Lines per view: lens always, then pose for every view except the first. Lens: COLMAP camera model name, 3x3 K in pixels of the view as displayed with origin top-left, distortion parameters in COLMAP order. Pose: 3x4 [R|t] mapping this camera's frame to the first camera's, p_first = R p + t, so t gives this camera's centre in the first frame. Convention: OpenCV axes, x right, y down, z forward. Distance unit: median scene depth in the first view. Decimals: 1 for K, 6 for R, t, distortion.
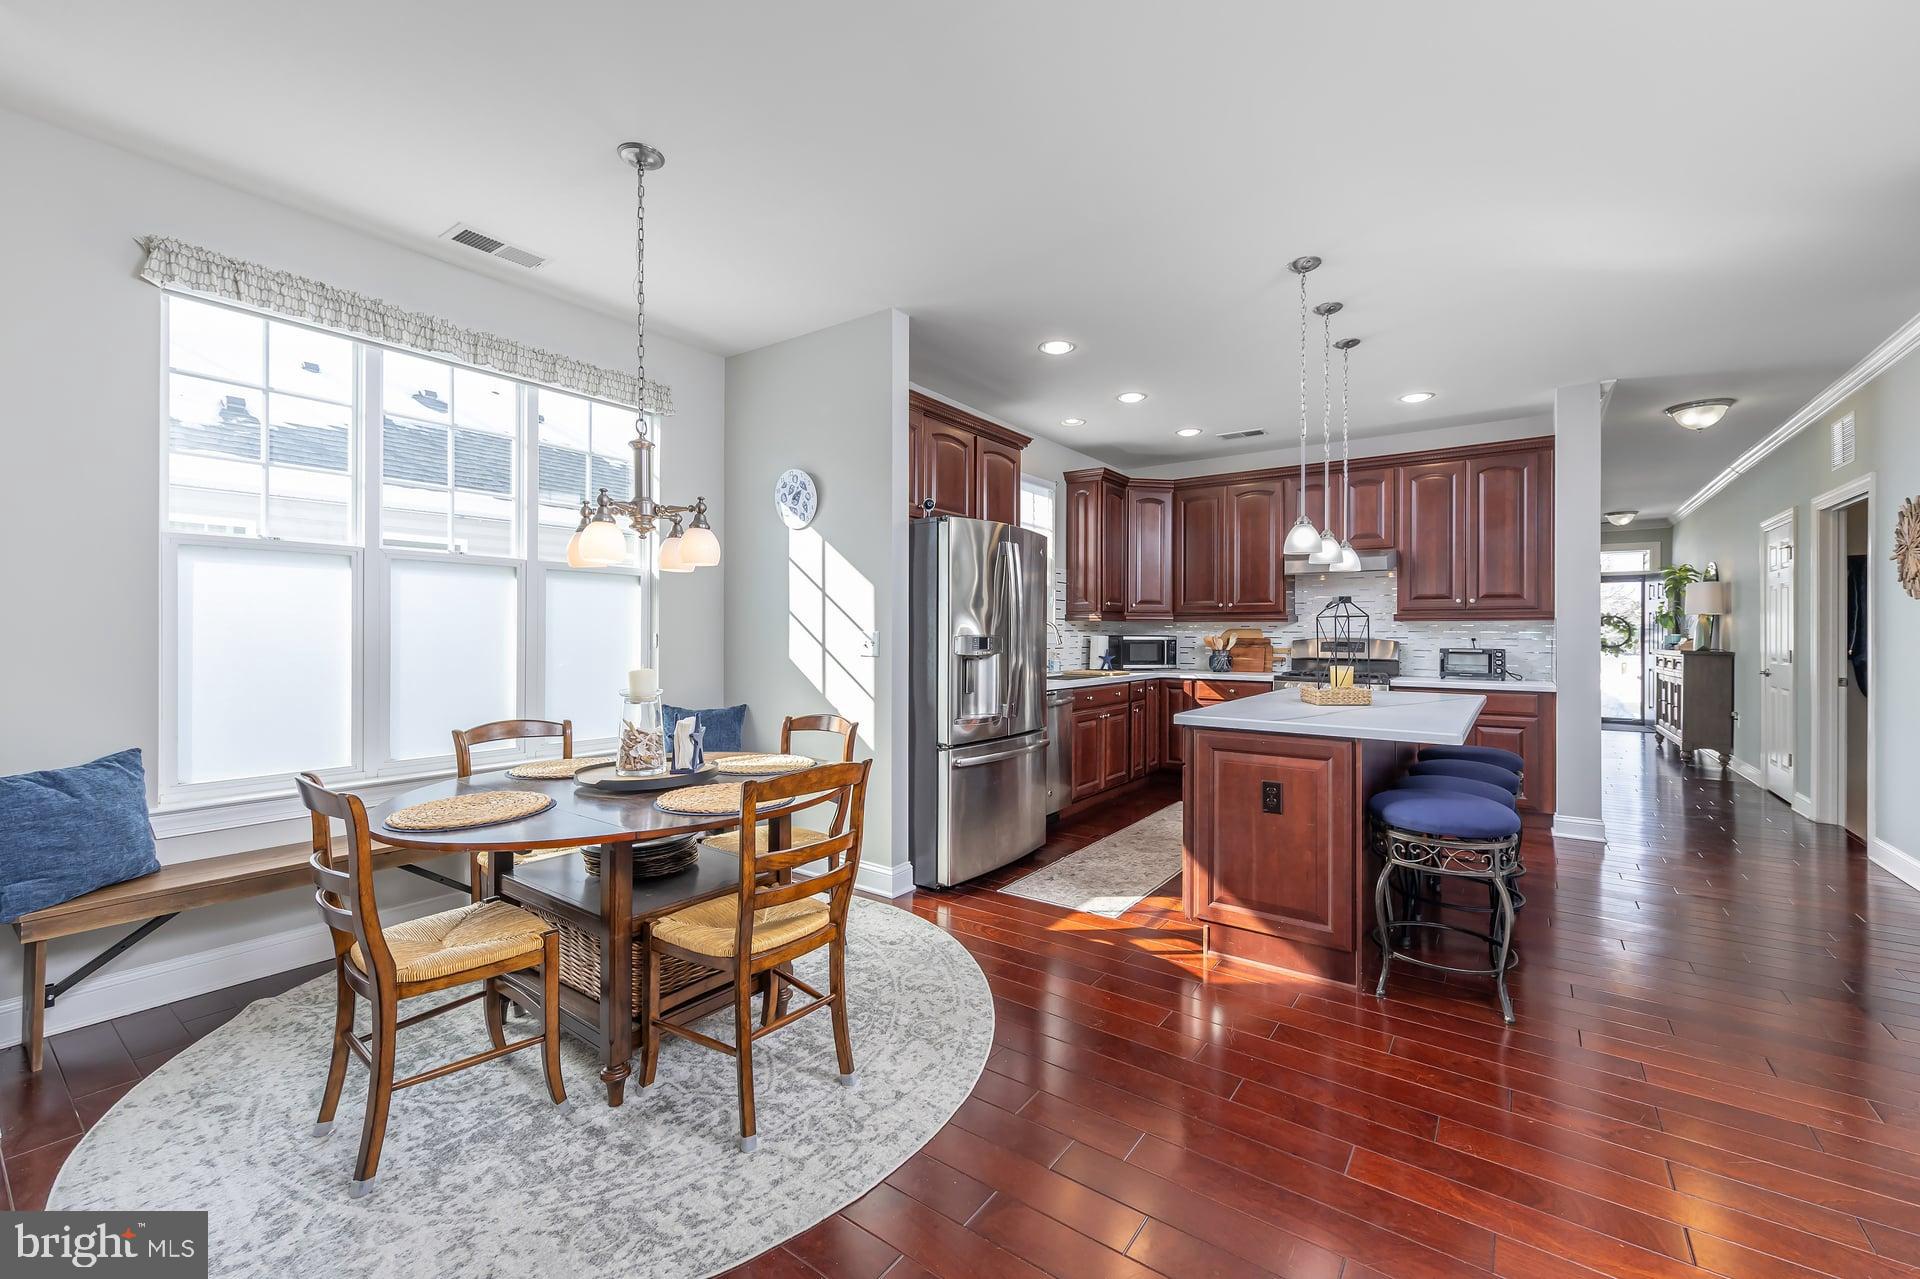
lens RADIAL K [[785.2, 0, 956.9], [0, 785.2, 629.4], [0, 0, 1]] dist [-0.000296, -0.000135]
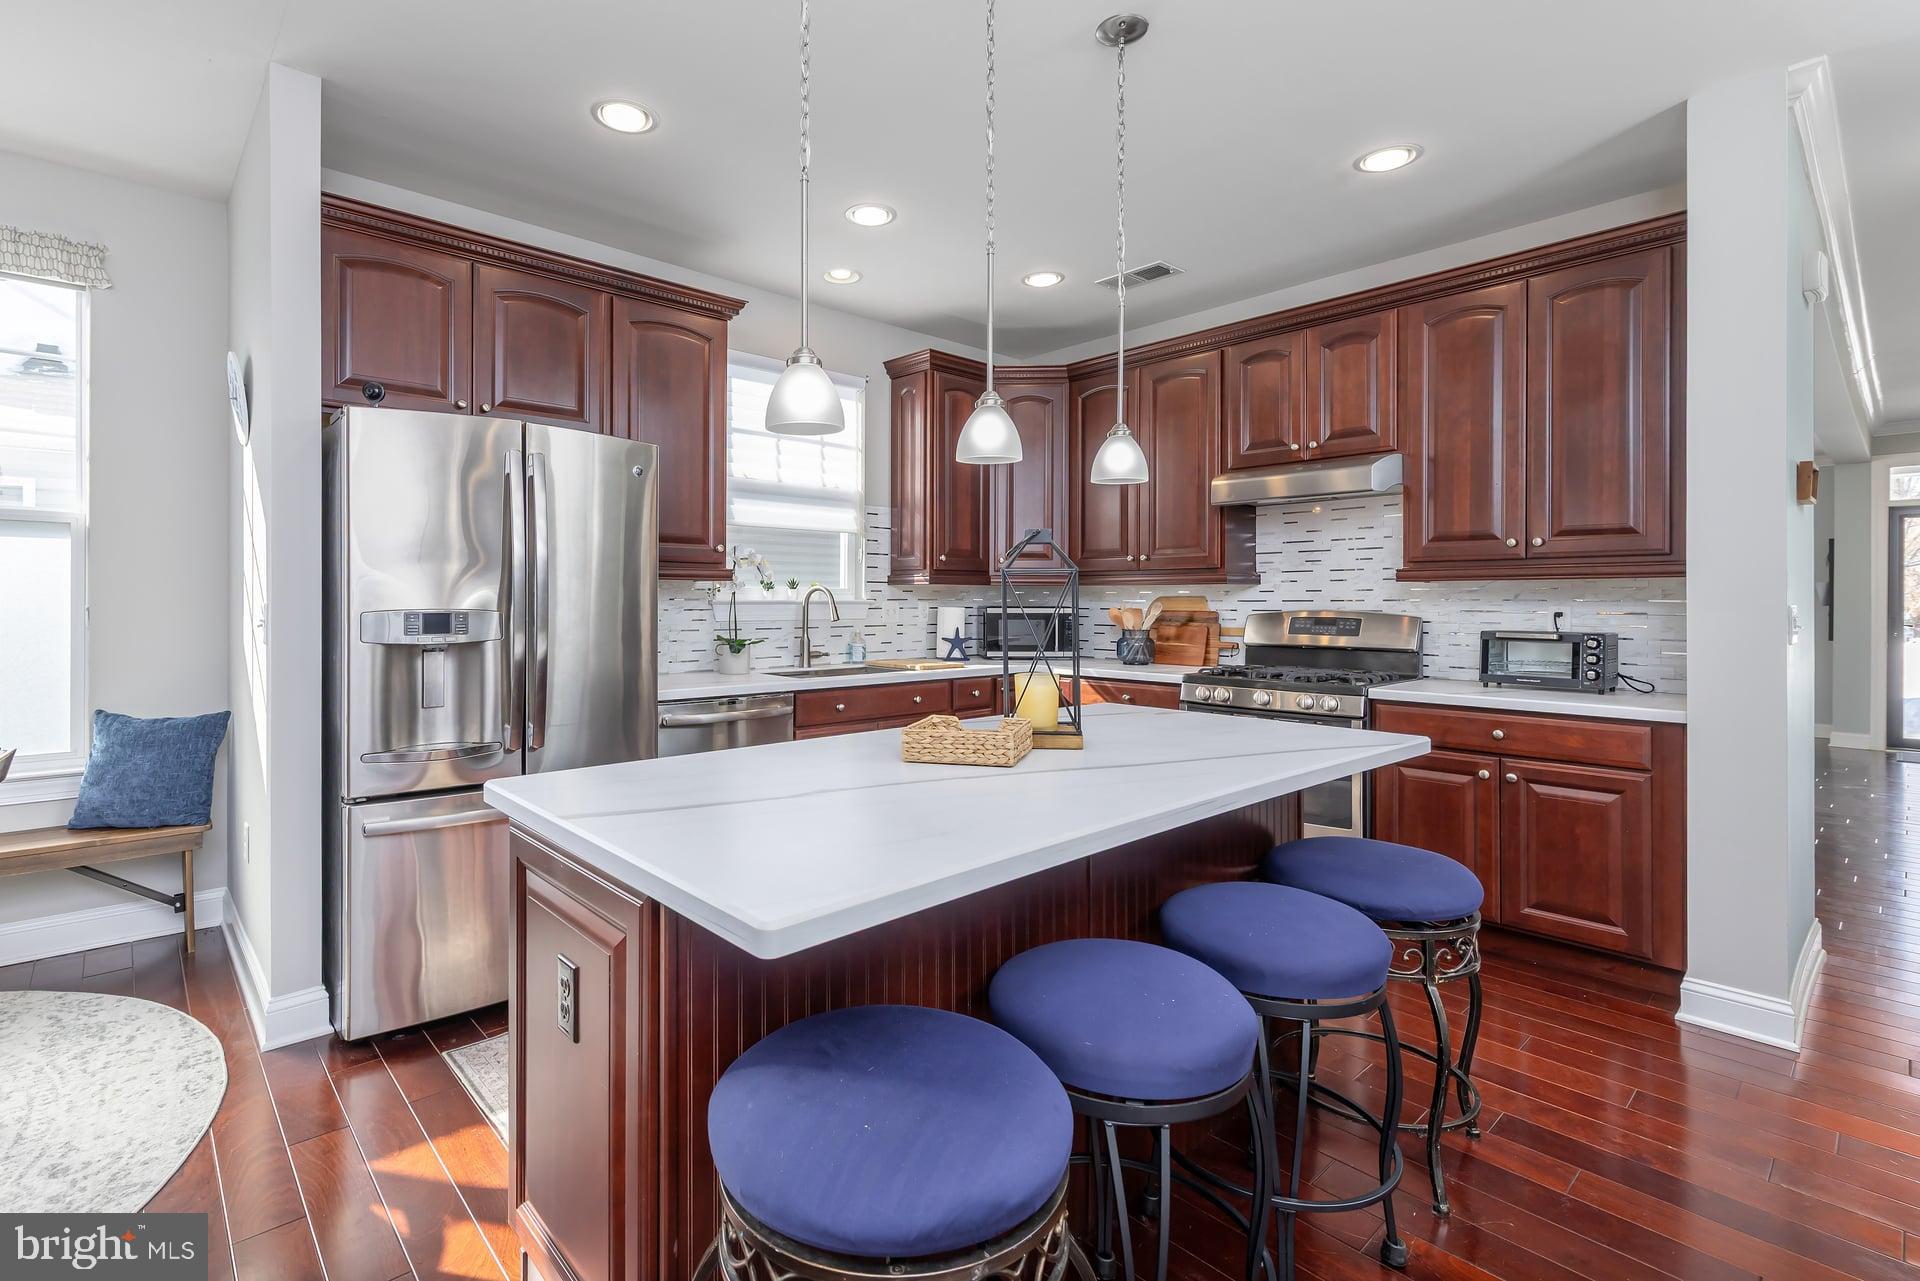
lens RADIAL K [[893.4, 0, 890.6], [0, 893.4, 592.0], [0, 0, 1]] dist [0.000460, 0.000406]
pose [[0.971982, -0.003942, -0.235021, 0.359692], [0.002891, 0.999984, -0.004815, -0.001022], [0.235037, 0.004001, 0.971978, 0.299605]]
